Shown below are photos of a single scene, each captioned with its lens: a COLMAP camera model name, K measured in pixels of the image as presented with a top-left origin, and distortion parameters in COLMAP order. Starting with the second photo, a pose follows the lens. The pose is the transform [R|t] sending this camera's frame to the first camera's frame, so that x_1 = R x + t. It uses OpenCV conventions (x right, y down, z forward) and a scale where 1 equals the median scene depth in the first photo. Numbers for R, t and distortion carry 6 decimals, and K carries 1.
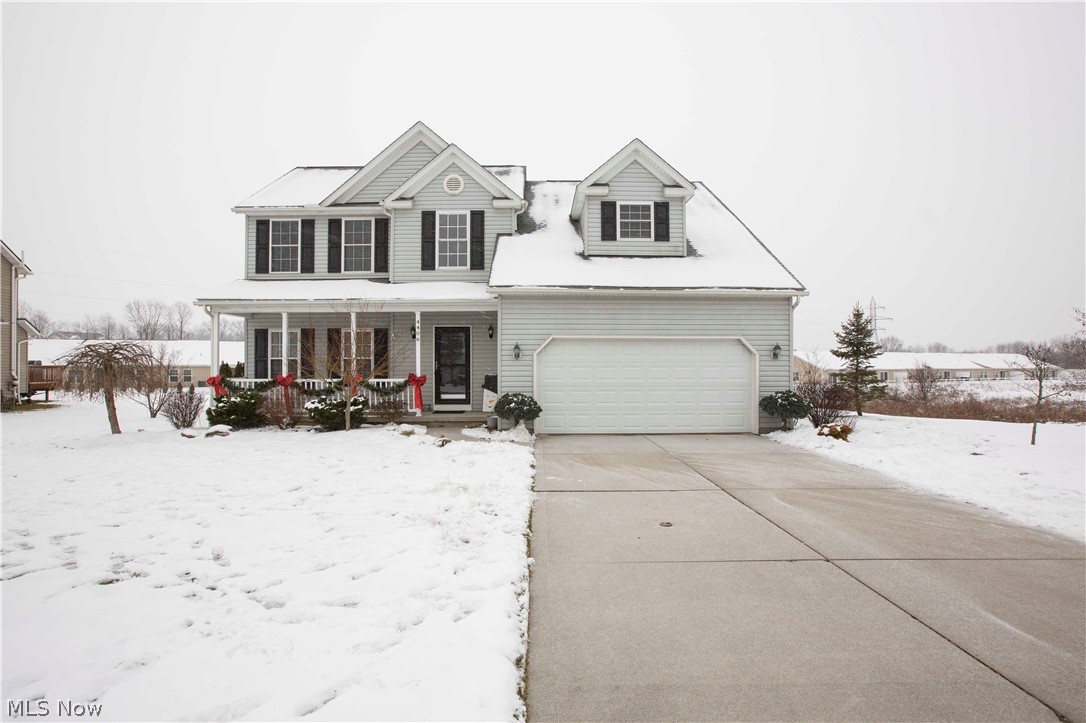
lens RADIAL K [[540.9, 0, 543.0], [0, 540.9, 361.5], [0, 0, 1]] dist [-0.015630, 0.000029]
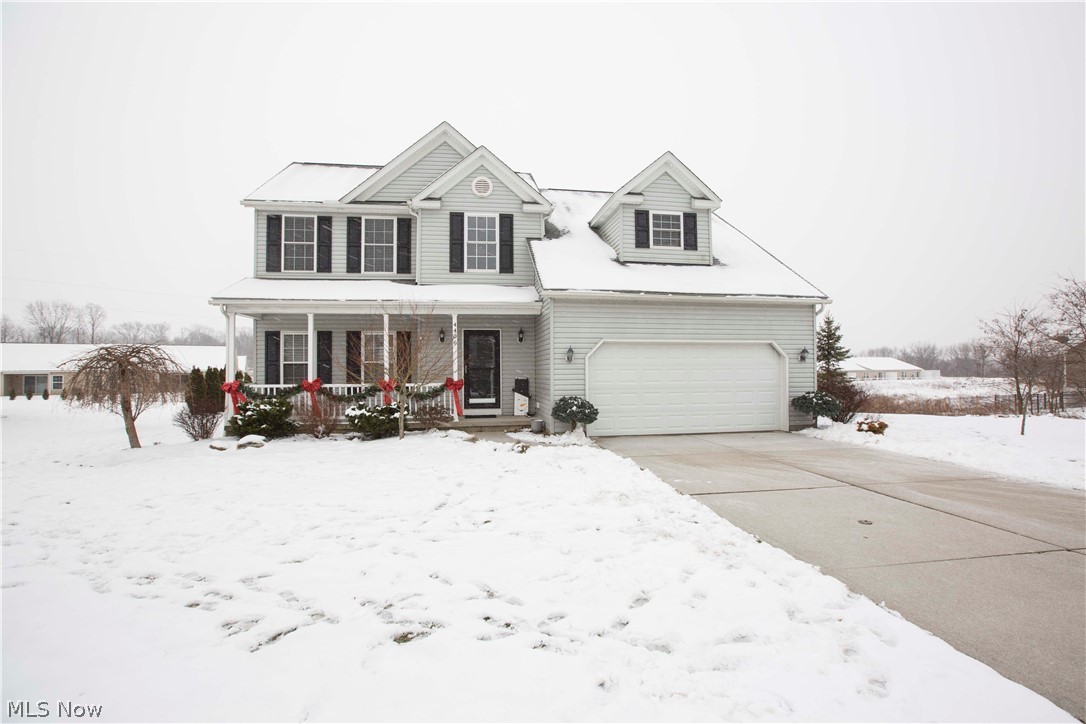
lens RADIAL K [[512.8, 0, 543.0], [0, 512.8, 362.0], [0, 0, 1]] dist [-0.021867, 0.000196]
pose [[0.988390, -0.002580, 0.151918, -0.199312], [0.003563, 0.999974, -0.006198, 0.000399], [-0.151898, 0.006667, 0.988374, 0.055914]]
